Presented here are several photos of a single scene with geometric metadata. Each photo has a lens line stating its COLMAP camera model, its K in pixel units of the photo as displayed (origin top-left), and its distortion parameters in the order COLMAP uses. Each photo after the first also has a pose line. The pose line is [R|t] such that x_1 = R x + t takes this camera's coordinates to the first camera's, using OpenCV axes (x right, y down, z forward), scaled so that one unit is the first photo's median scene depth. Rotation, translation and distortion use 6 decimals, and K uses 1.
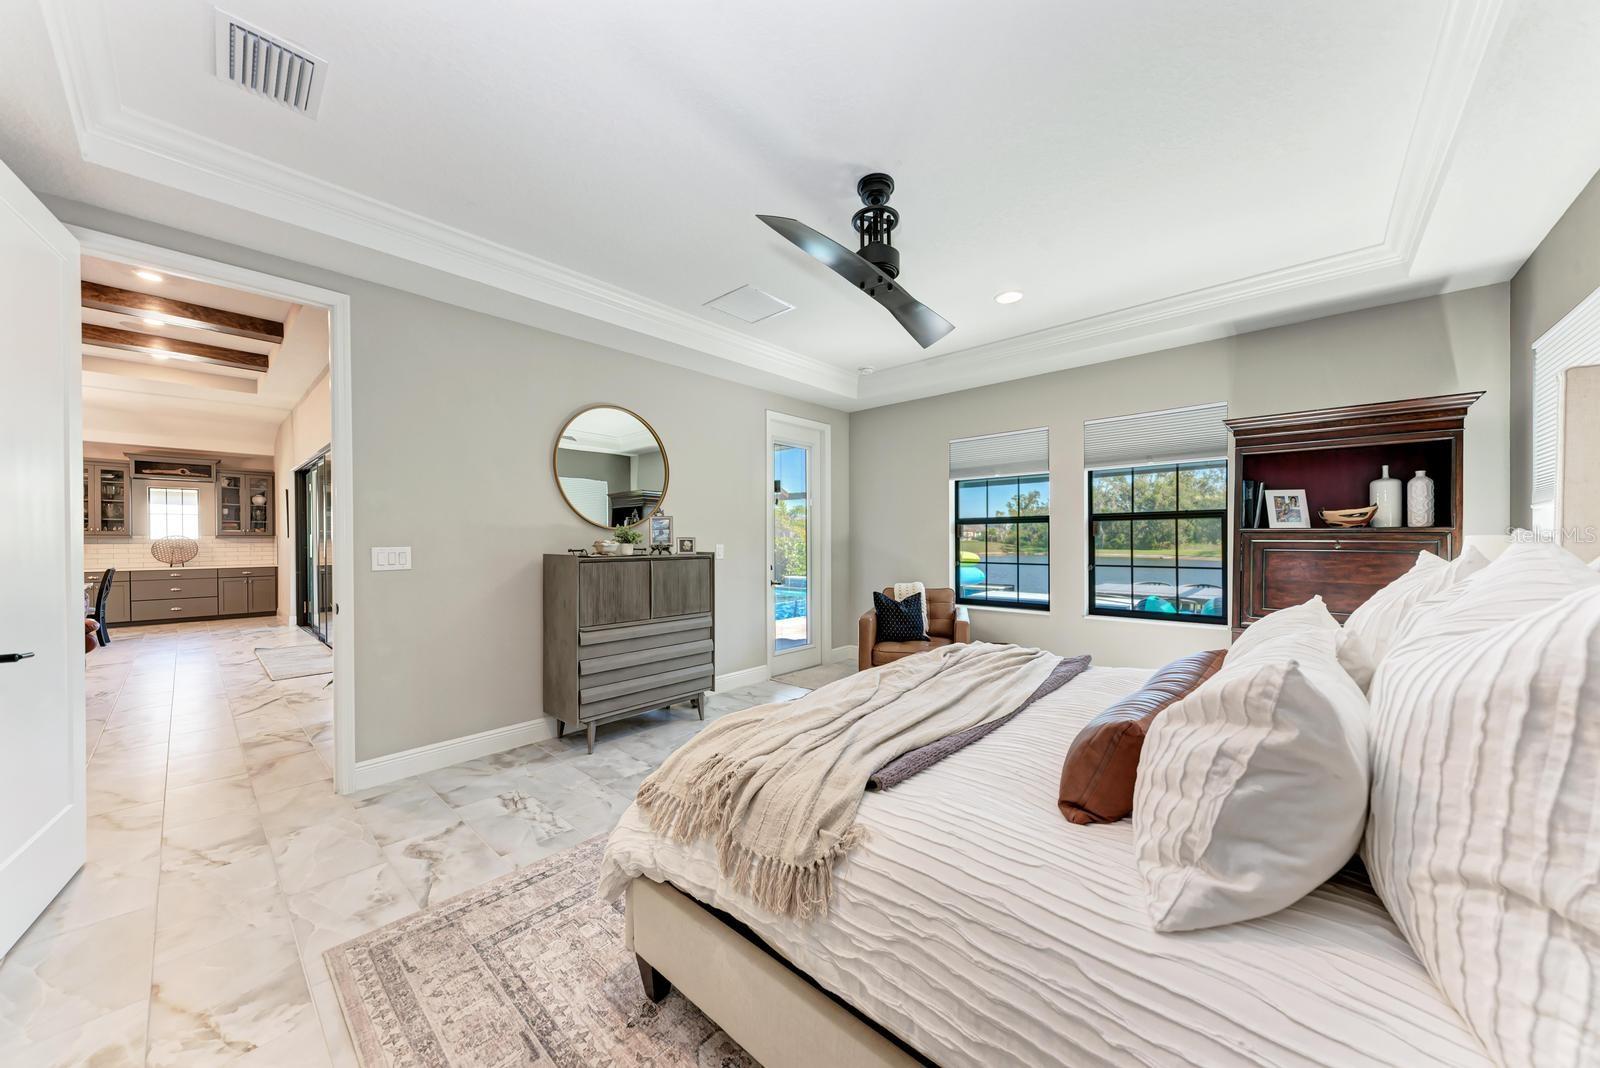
lens RADIAL K [[552.2, 0, 806.9], [0, 552.2, 543.4], [0, 0, 1]] dist [0.001975, -0.000566]
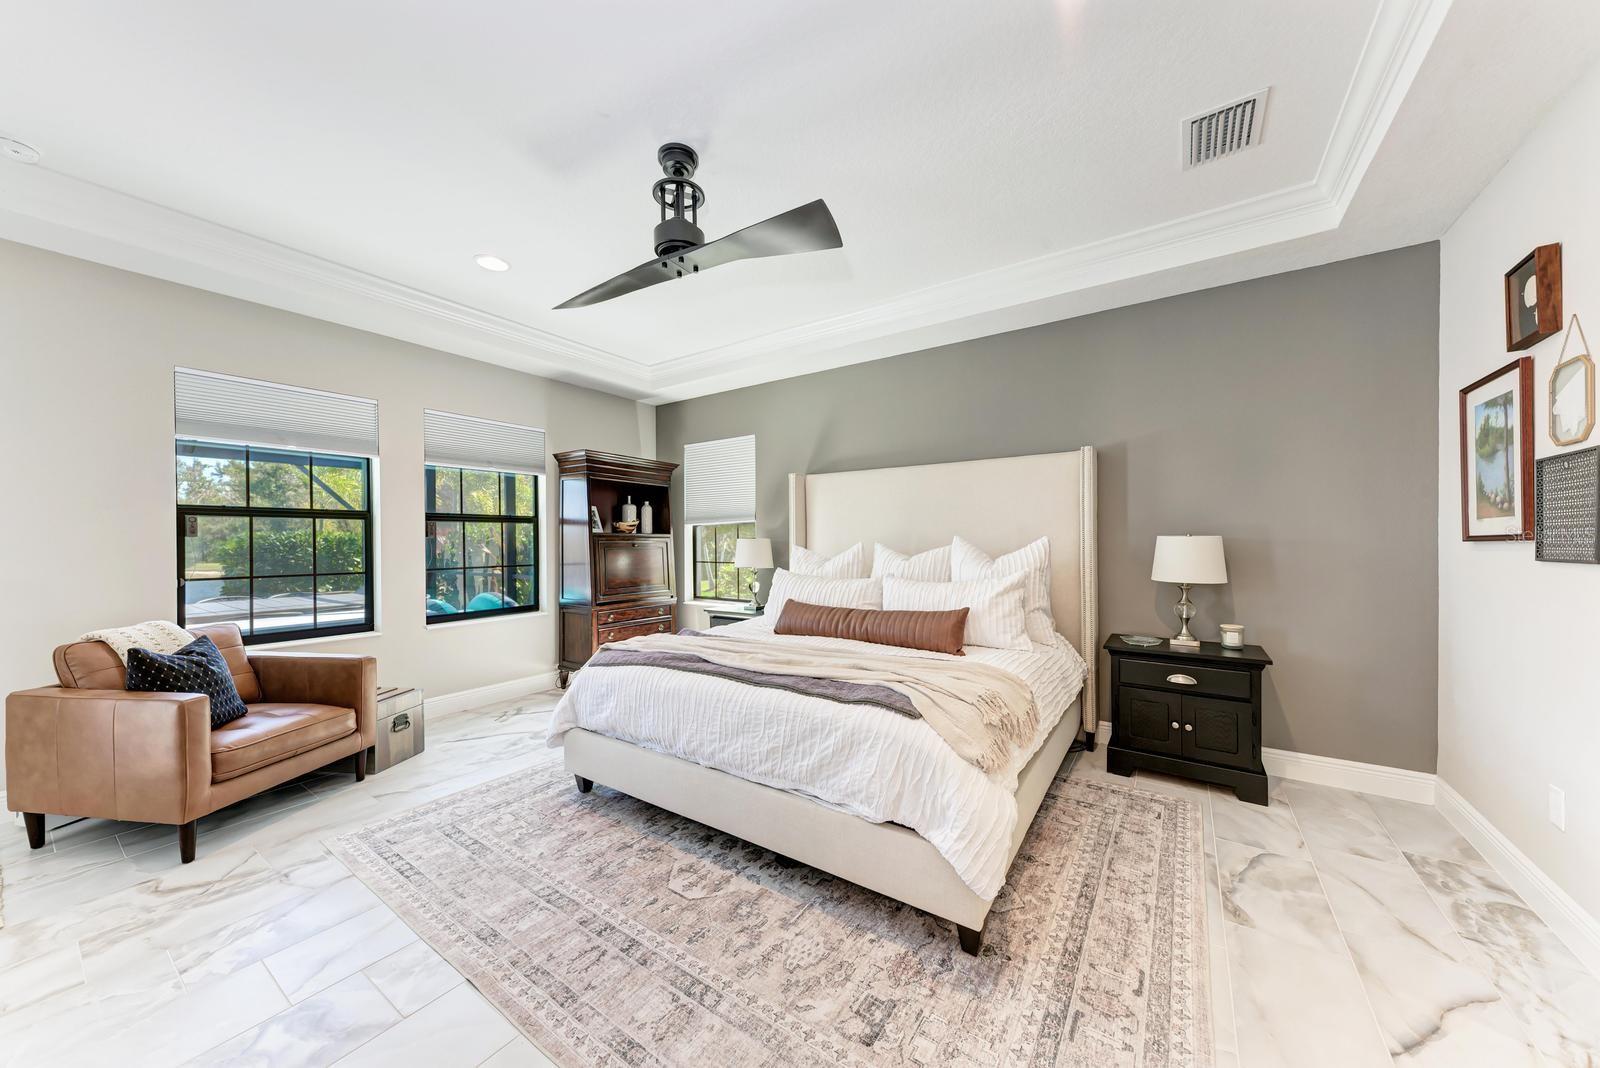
lens RADIAL K [[552.2, 0, 797.8], [0, 552.2, 544.6], [0, 0, 1]] dist [0.001975, -0.000566]
pose [[-0.128844, -0.002625, 0.991661, -1.245069], [0.009619, 0.999946, 0.003897, 0.003309], [-0.991618, 0.010041, -0.128812, 1.400289]]
